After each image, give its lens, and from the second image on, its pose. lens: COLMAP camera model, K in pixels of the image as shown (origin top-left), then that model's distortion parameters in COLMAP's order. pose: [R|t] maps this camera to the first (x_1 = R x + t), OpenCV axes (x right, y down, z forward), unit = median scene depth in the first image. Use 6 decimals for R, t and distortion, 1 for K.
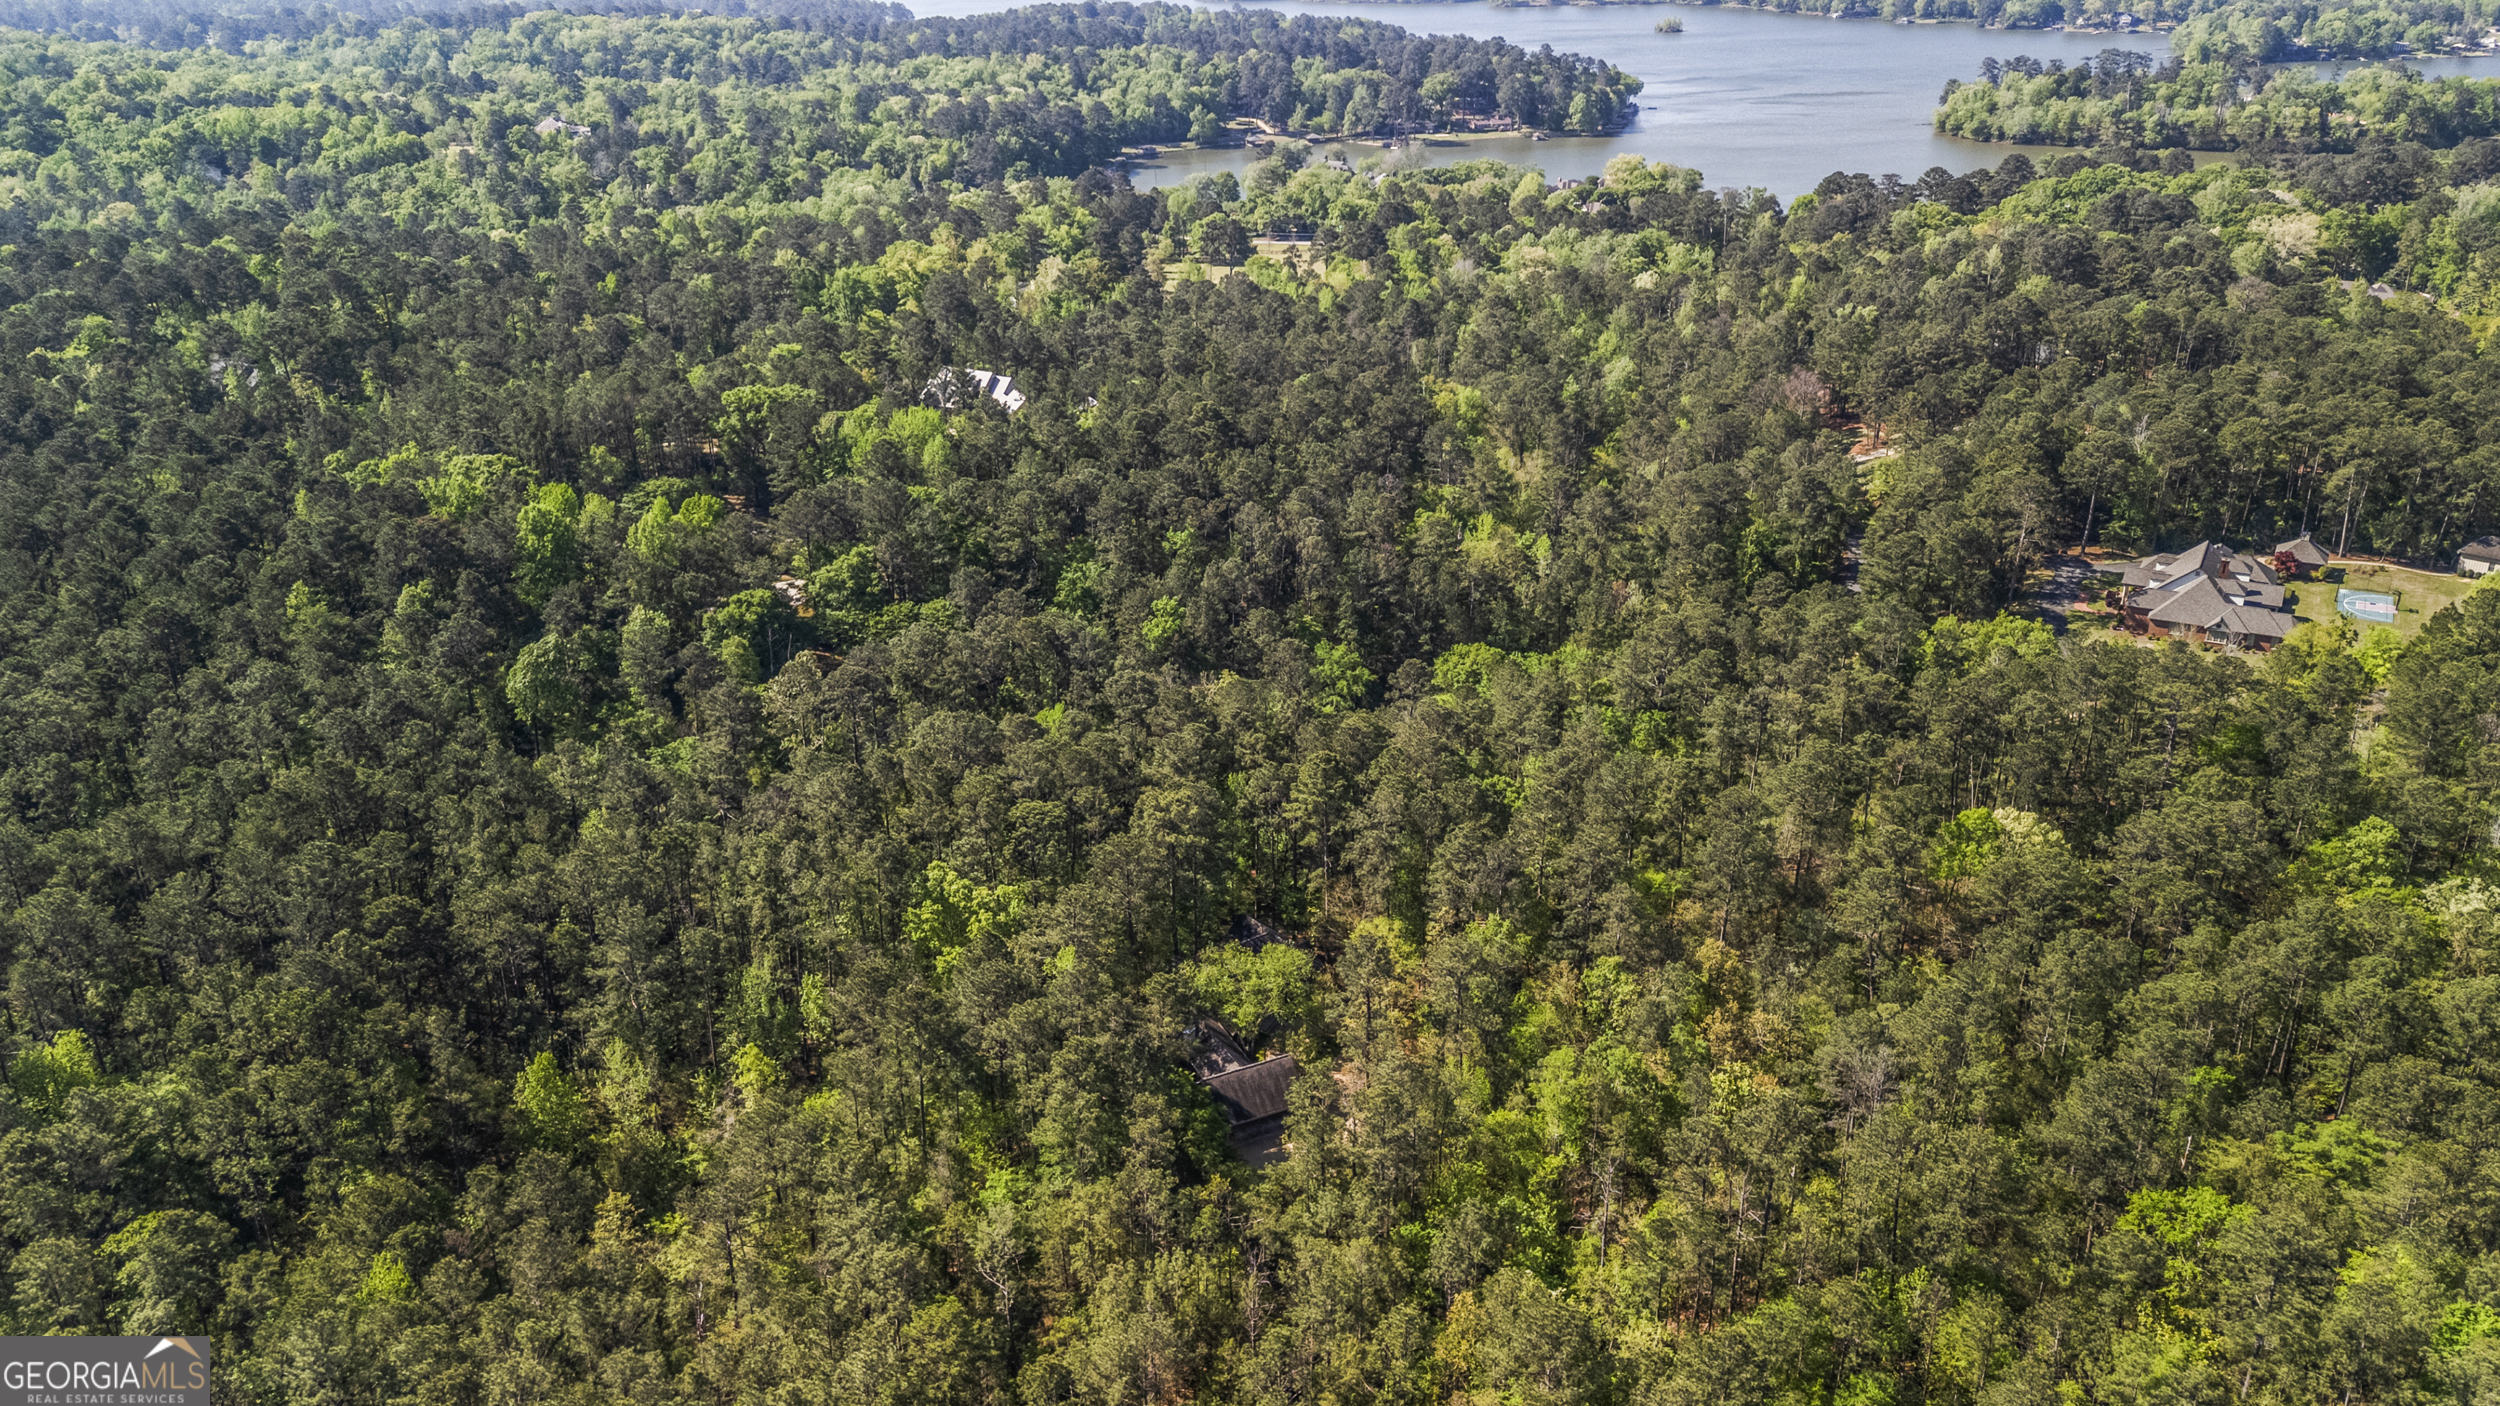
lens RADIAL K [[1869.5, 0, 1250.0], [0, 1869.5, 703.0], [0, 0, 1]] dist [0.072431, -0.070716]
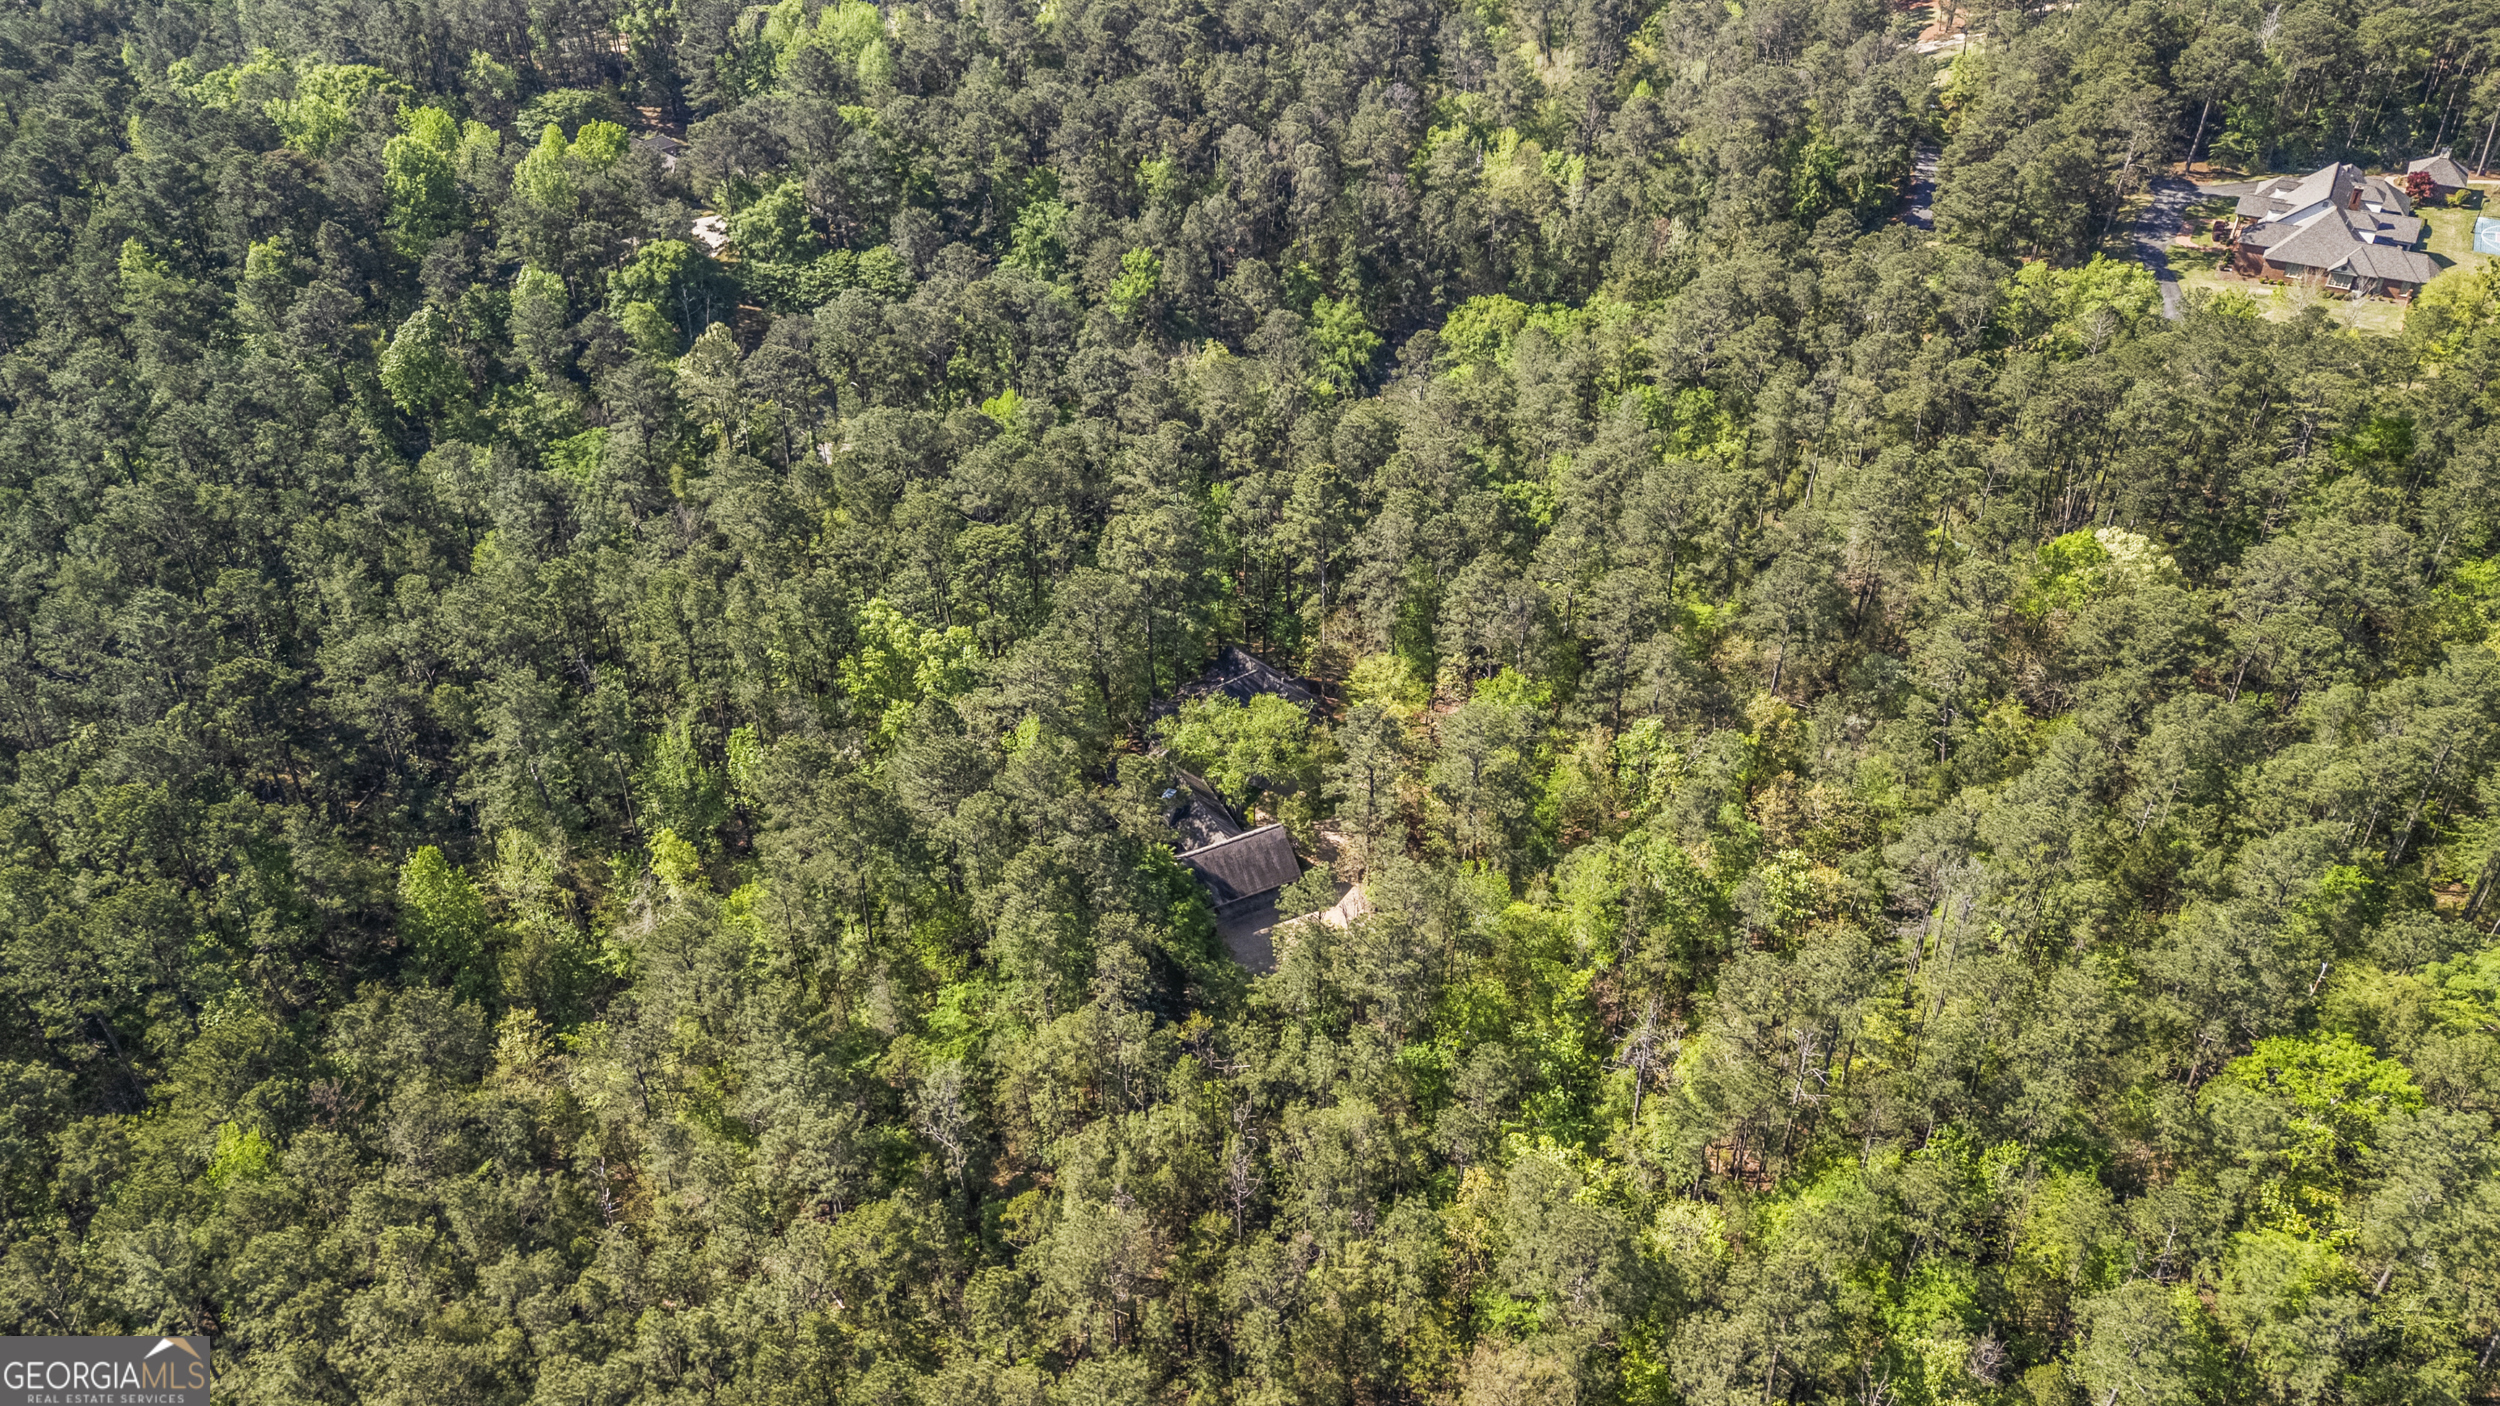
lens RADIAL K [[1869.5, 0, 1250.0], [0, 1869.5, 703.0], [0, 0, 1]] dist [0.072431, -0.070716]
pose [[0.999983, -0.005805, 0.000944, 0.004512], [0.005446, 0.974534, 0.224173, -0.055902], [-0.002221, -0.224163, 0.974549, 0.124951]]
